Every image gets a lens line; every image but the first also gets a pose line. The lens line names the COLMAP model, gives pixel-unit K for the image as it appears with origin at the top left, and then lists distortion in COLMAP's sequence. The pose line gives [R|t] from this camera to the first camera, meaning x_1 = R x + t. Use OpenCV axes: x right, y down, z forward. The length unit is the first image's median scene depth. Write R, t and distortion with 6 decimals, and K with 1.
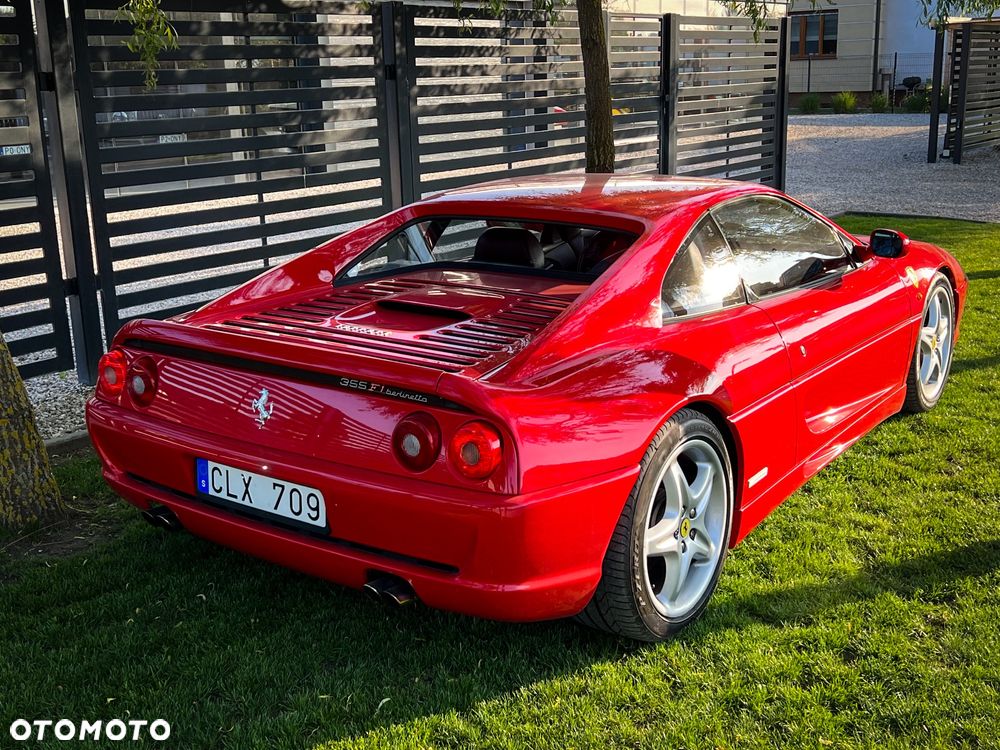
lens RADIAL K [[1154.6, 0, 500.0], [0, 1154.6, 375.0], [0, 0, 1]] dist [0.039820, -0.058009]
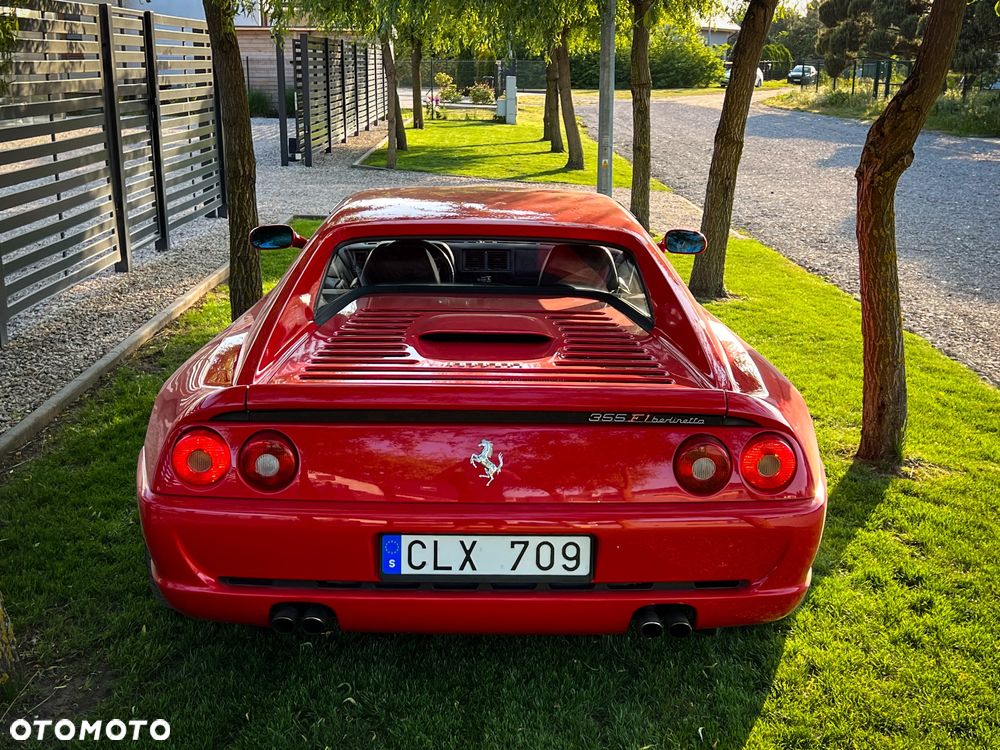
lens RADIAL K [[1154.6, 0, 500.0], [0, 1154.6, 375.0], [0, 0, 1]] dist [0.039820, -0.058009]
pose [[0.796603, -0.123306, 0.591793, -0.705527], [0.123397, 0.991531, 0.040494, -0.071611], [-0.591774, 0.040768, 0.805072, 0.268021]]
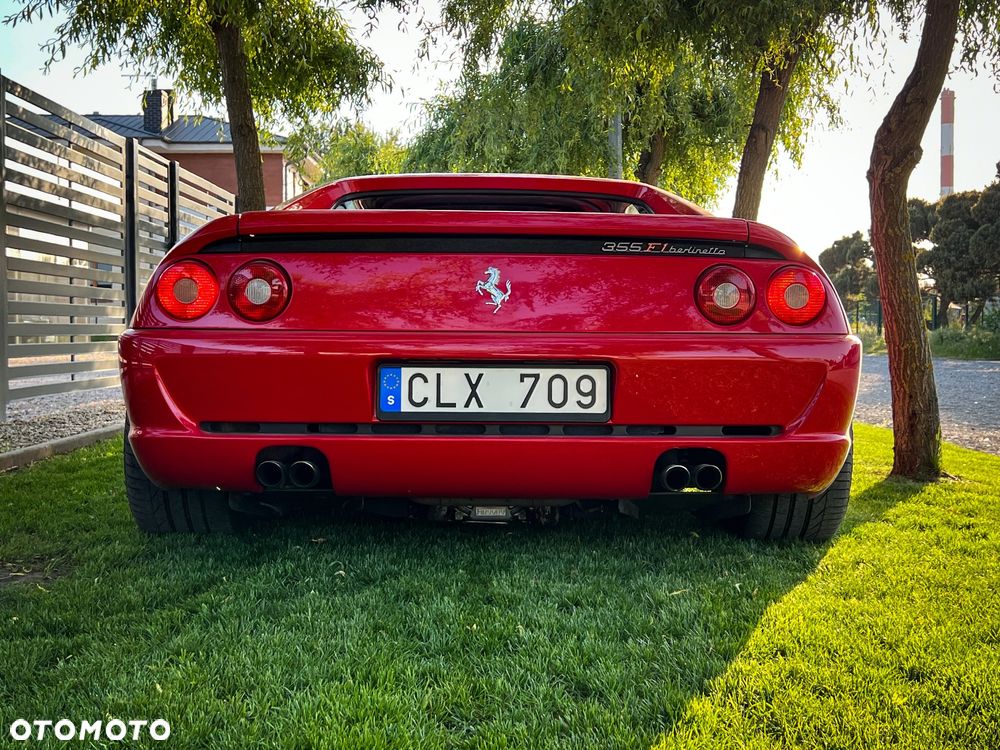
lens RADIAL K [[1154.6, 0, 500.0], [0, 1154.6, 375.0], [0, 0, 1]] dist [0.039820, -0.058009]
pose [[0.803937, 0.009332, 0.594642, -0.686358], [0.129731, 0.973046, -0.190662, 0.244635], [-0.580393, 0.230424, 0.781057, 0.353283]]
